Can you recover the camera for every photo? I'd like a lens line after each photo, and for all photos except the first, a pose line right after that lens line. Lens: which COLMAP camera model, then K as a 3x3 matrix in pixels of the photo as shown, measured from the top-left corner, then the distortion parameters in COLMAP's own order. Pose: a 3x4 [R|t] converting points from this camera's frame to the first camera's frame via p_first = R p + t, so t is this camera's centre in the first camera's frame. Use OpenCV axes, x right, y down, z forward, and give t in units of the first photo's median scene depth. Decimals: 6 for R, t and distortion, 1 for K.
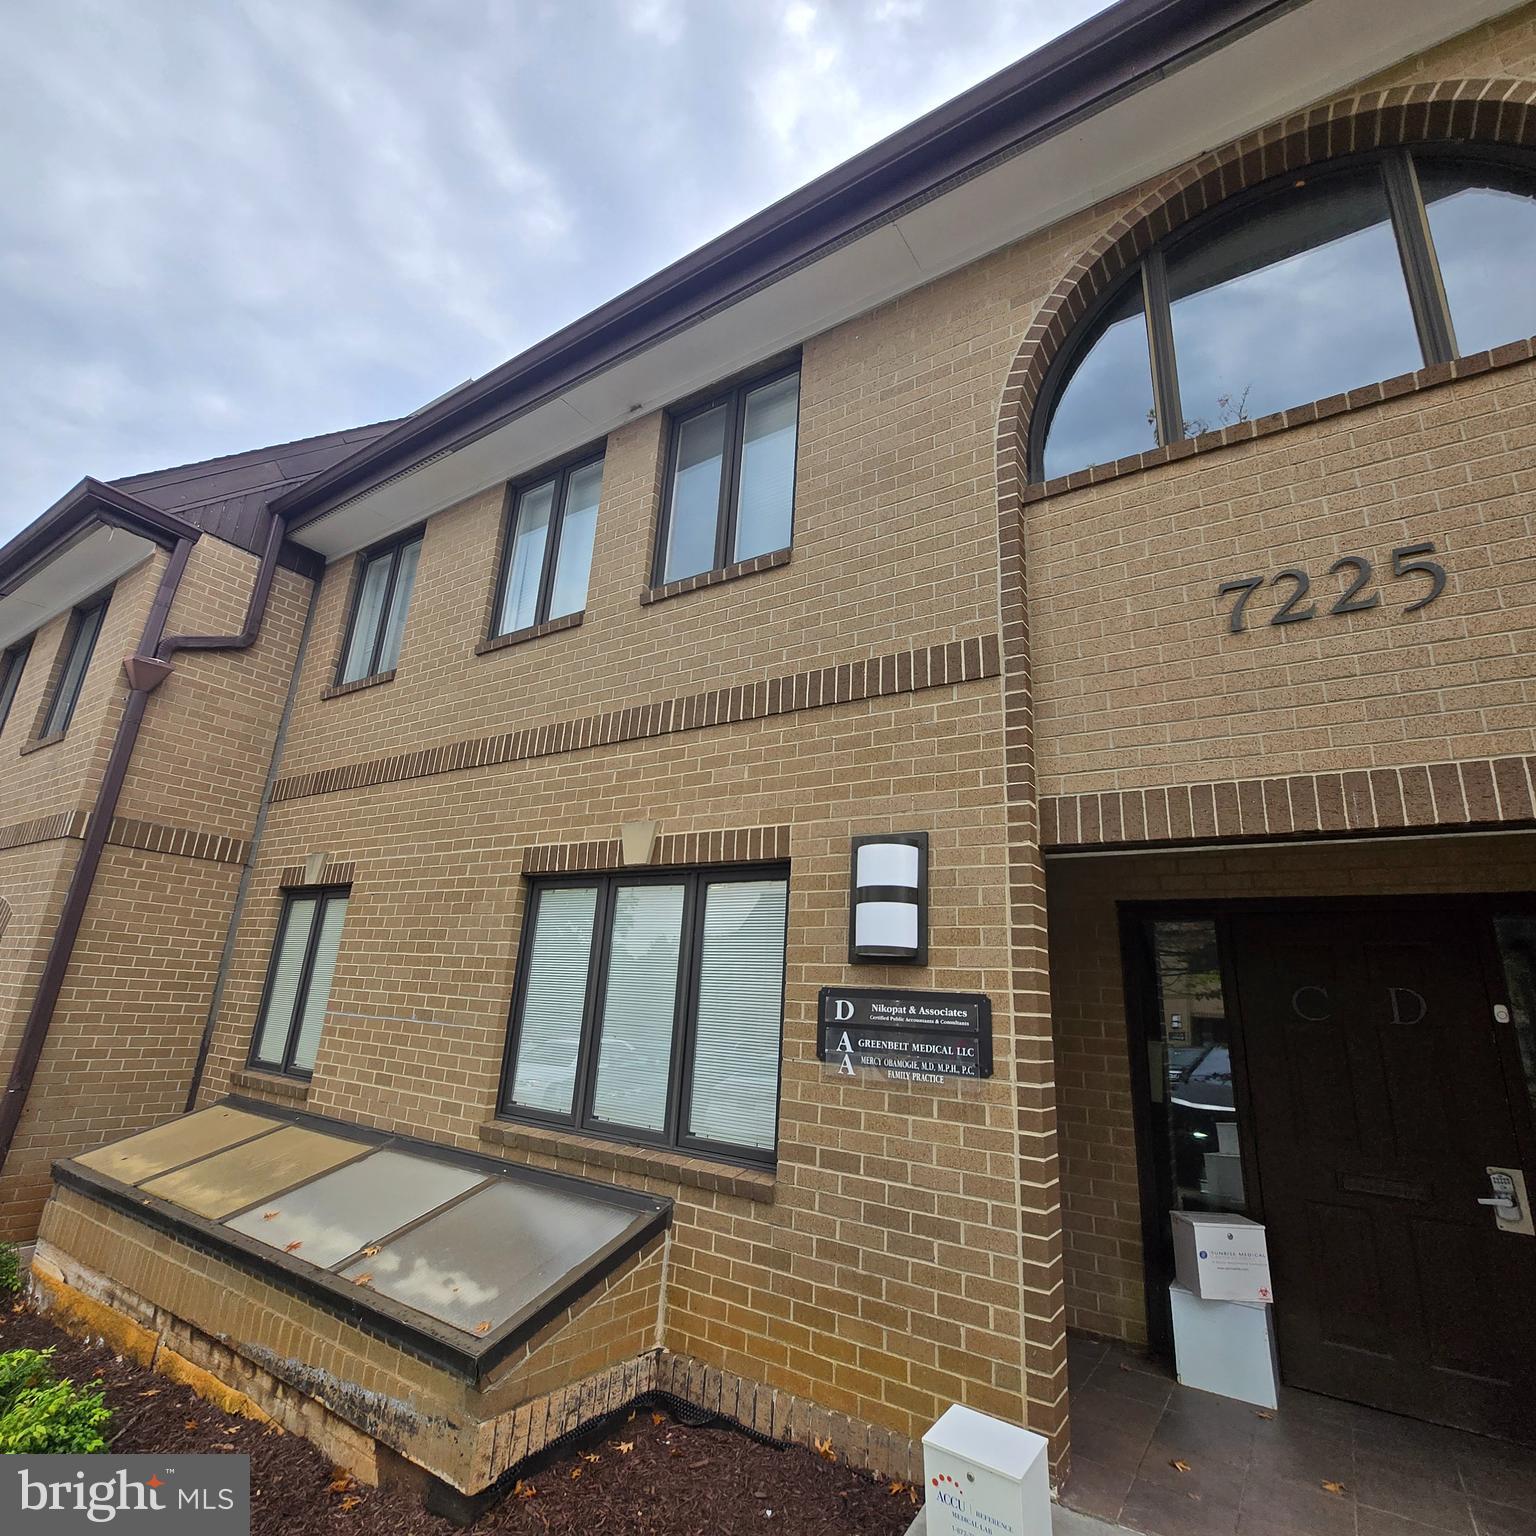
lens RADIAL K [[798.4, 0, 757.2], [0, 798.4, 759.1], [0, 0, 1]] dist [-0.000517, -0.001366]
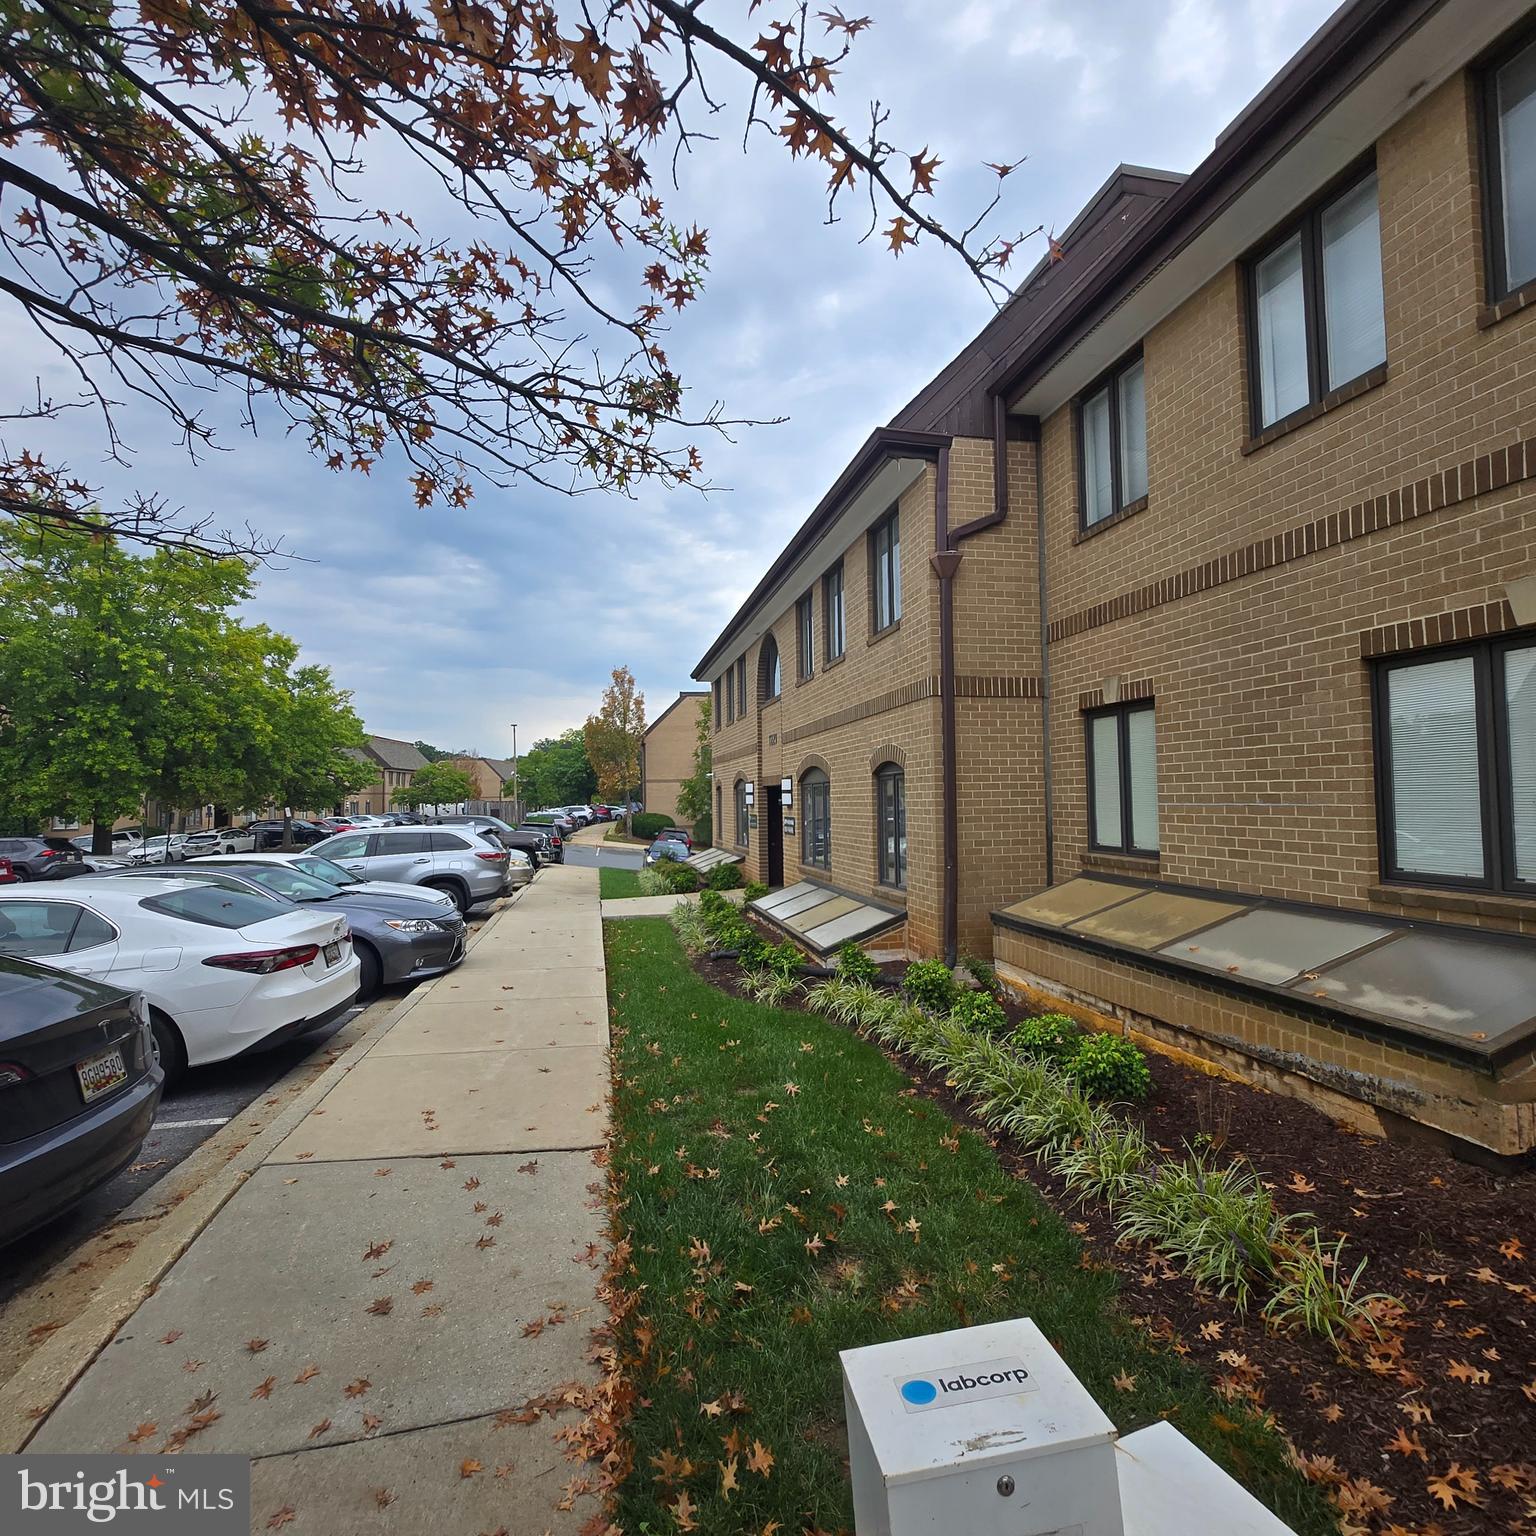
lens RADIAL K [[798.4, 0, 757.2], [0, 798.4, 759.1], [0, 0, 1]] dist [-0.000517, -0.001366]
pose [[0.706987, -0.099578, -0.700181, -0.144458], [0.256632, 0.958678, 0.122786, -0.055018], [0.659021, -0.266496, 0.703328, -0.251960]]
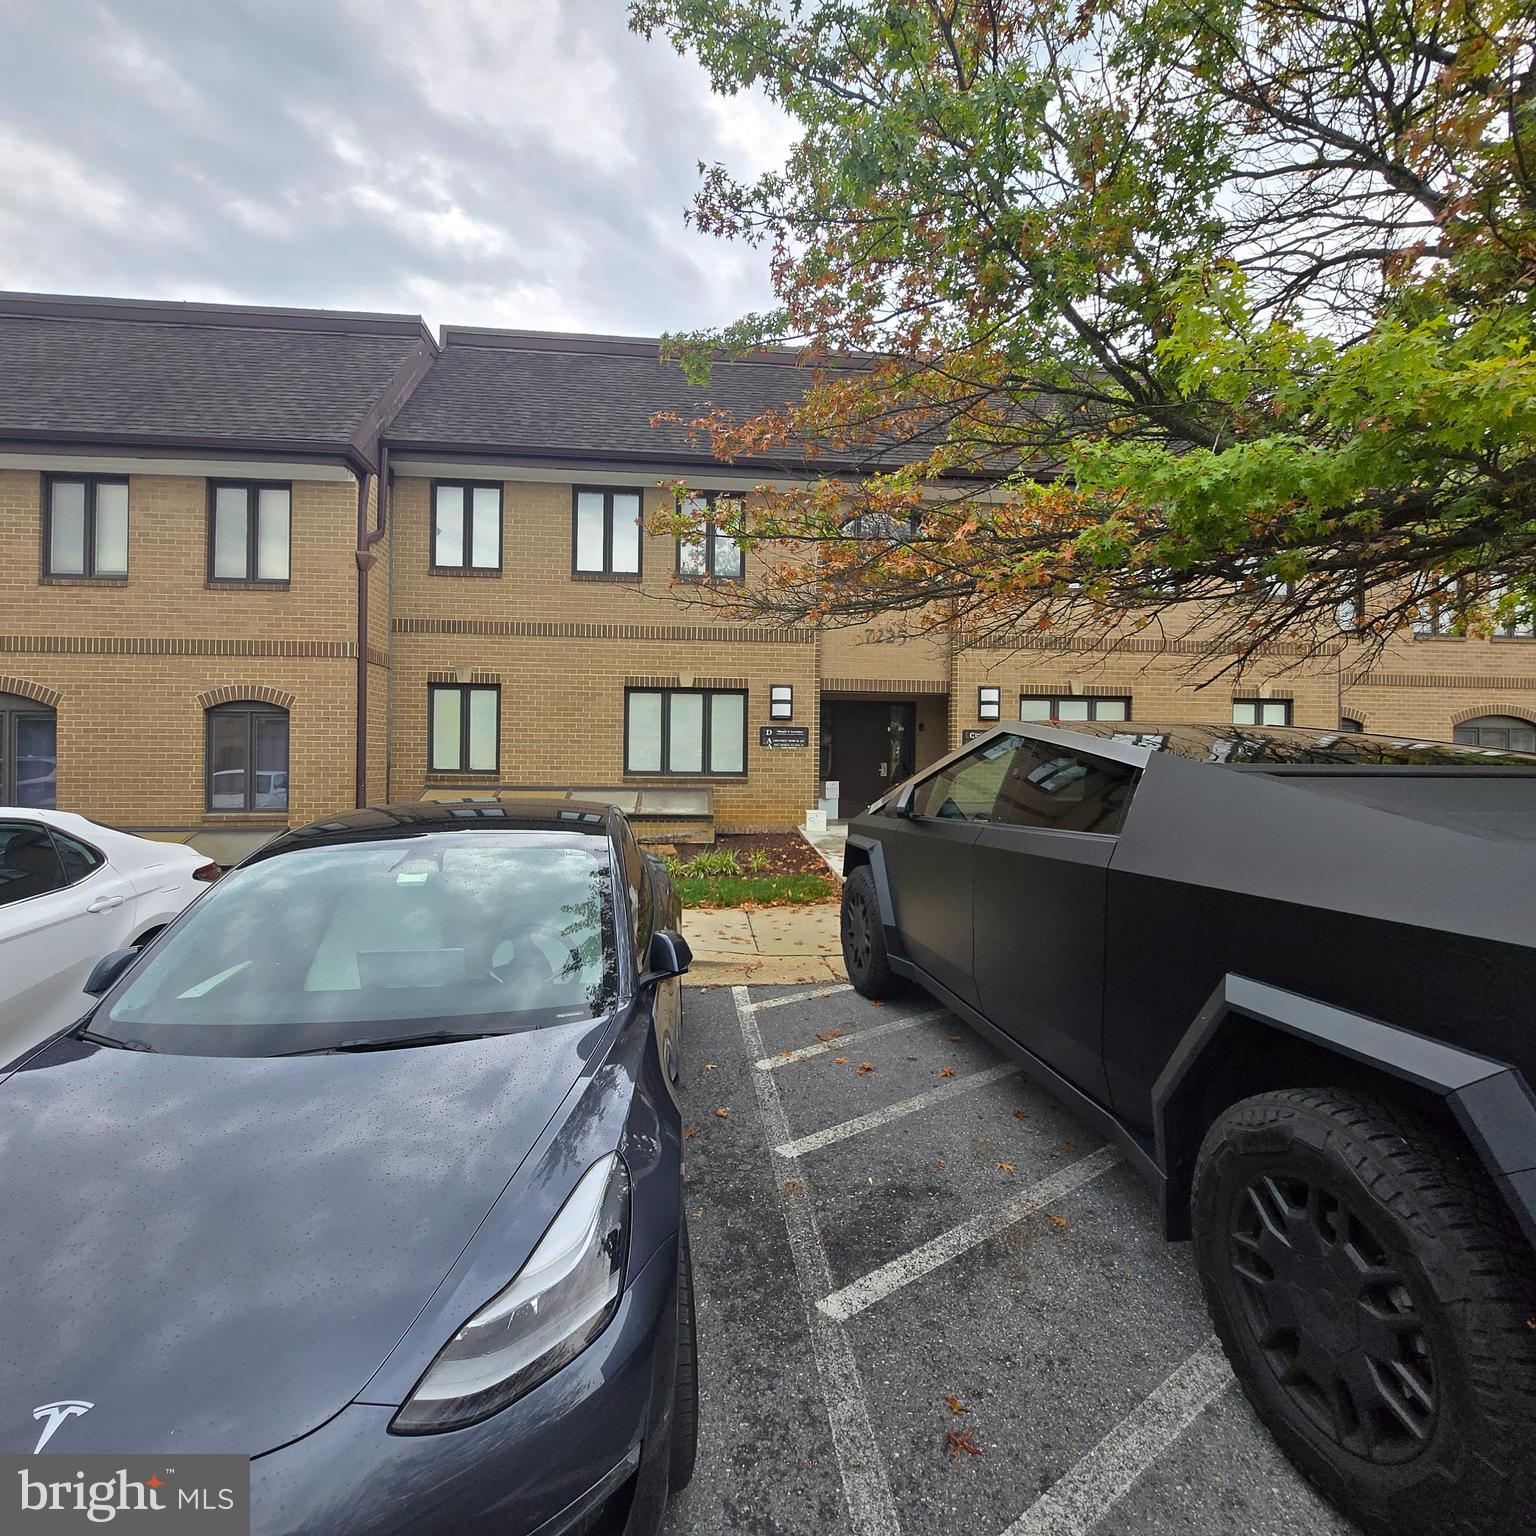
lens RADIAL K [[798.4, 0, 757.2], [0, 798.4, 759.1], [0, 0, 1]] dist [-0.000517, -0.001366]
pose [[0.770202, -0.046005, 0.636139, -1.621148], [-0.153981, 0.954479, 0.255459, -0.354037], [-0.618934, -0.294709, 0.728057, -1.192636]]
